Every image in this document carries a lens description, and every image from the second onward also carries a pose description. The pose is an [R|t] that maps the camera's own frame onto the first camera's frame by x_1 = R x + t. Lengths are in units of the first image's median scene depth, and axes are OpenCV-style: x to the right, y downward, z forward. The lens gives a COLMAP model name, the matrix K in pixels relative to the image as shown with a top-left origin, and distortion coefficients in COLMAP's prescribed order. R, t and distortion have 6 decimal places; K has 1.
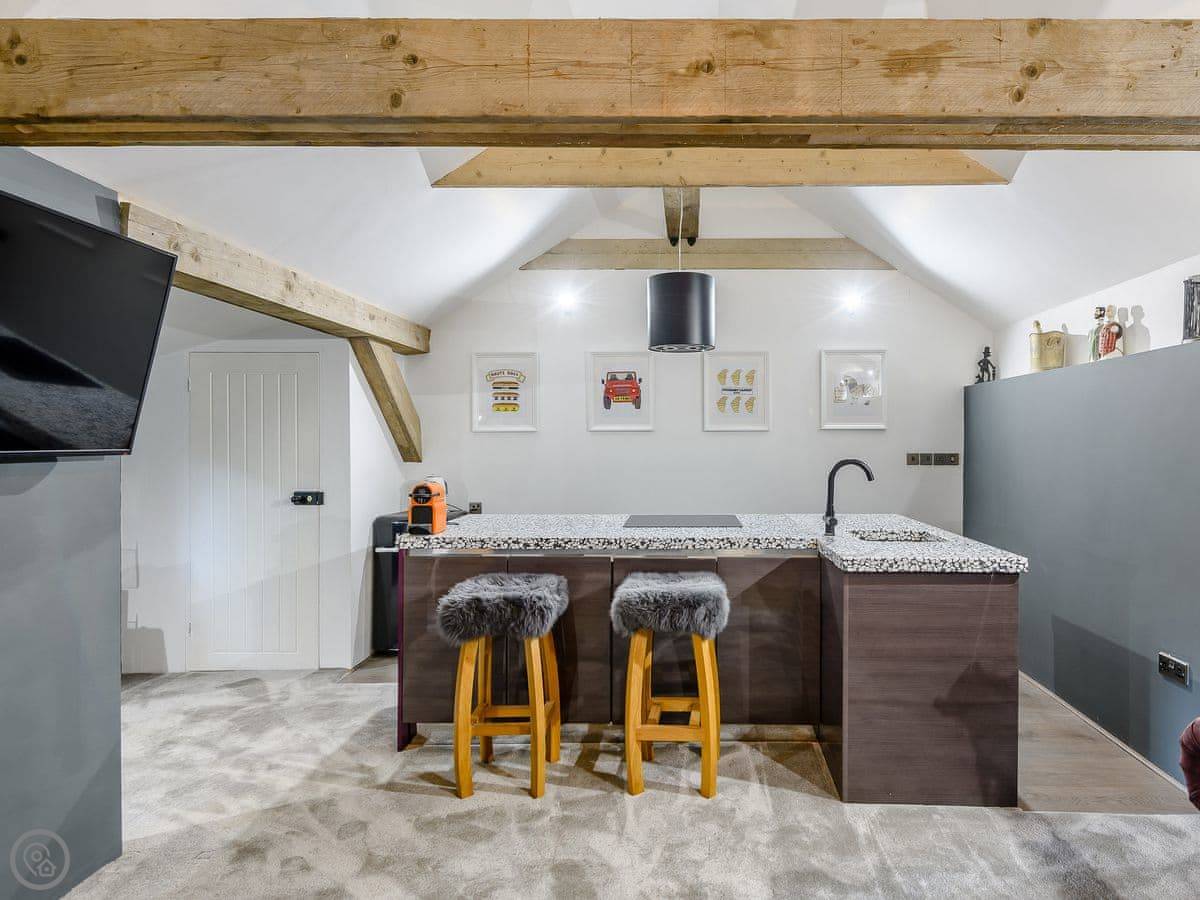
lens RADIAL K [[633.7, 0, 689.7], [0, 633.7, 447.4], [0, 0, 1]] dist [0.011183, -0.005680]
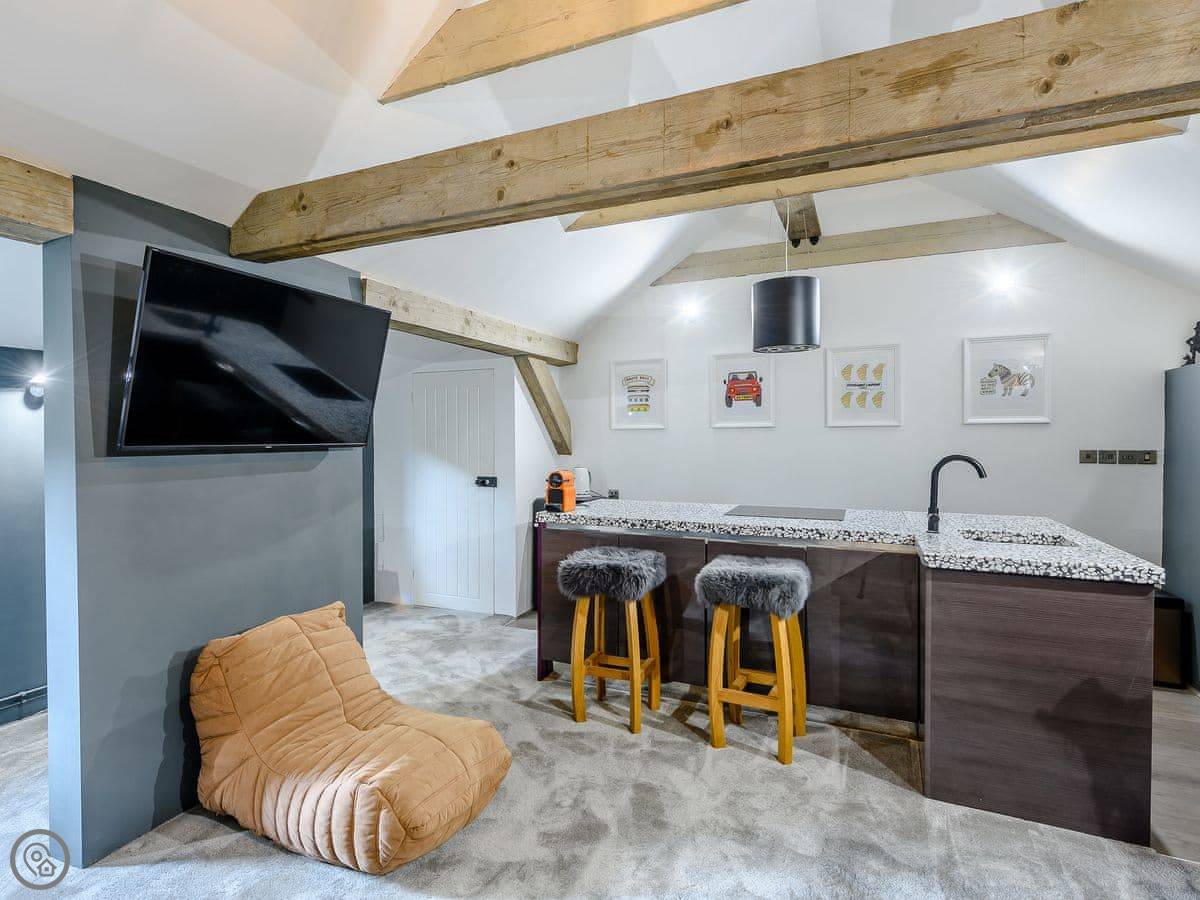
lens RADIAL K [[625.3, 0, 607.5], [0, 625.3, 447.2], [0, 0, 1]] dist [0.002427, -0.001464]
pose [[0.920526, 0.003540, -0.390665, 0.161785], [-0.001091, 0.999978, 0.006491, 0.001414], [0.390680, -0.005549, 0.920510, -0.099585]]
